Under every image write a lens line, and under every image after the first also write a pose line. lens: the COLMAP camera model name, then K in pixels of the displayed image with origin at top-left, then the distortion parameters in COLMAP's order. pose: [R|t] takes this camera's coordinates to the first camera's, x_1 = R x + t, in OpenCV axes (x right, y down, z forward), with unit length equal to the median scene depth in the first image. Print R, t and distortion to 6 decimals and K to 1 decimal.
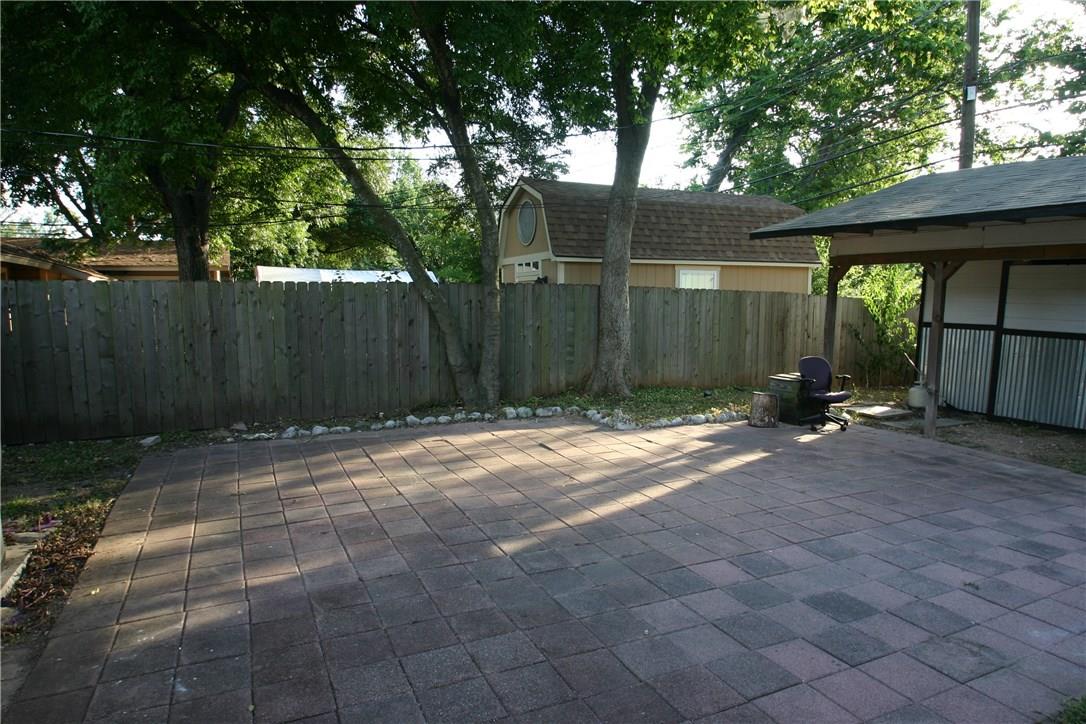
lens RADIAL K [[661.9, 0, 527.5], [0, 661.9, 376.3], [0, 0, 1]] dist [-0.028884, 0.000552]
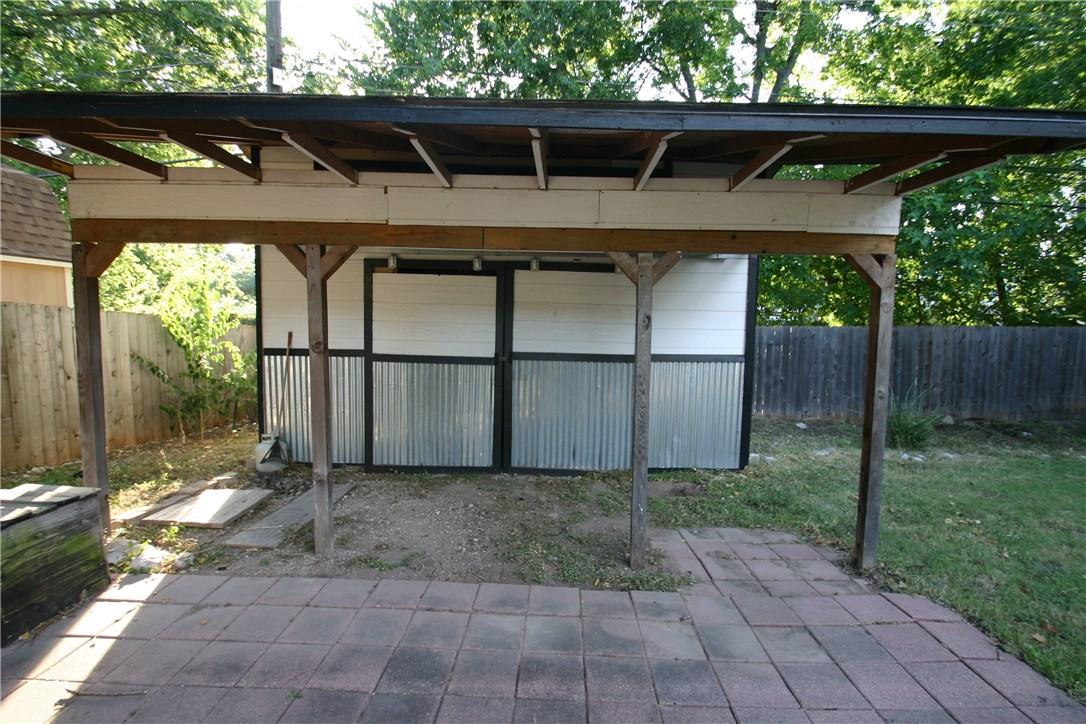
lens RADIAL K [[499.0, 0, 546.8], [0, 499.0, 366.2], [0, 0, 1]] dist [0.011212, -0.016160]
pose [[0.432390, -0.075065, 0.898557, 0.224759], [0.097921, 0.994544, 0.035963, -0.047247], [-0.896354, 0.072438, 0.437381, 0.438999]]
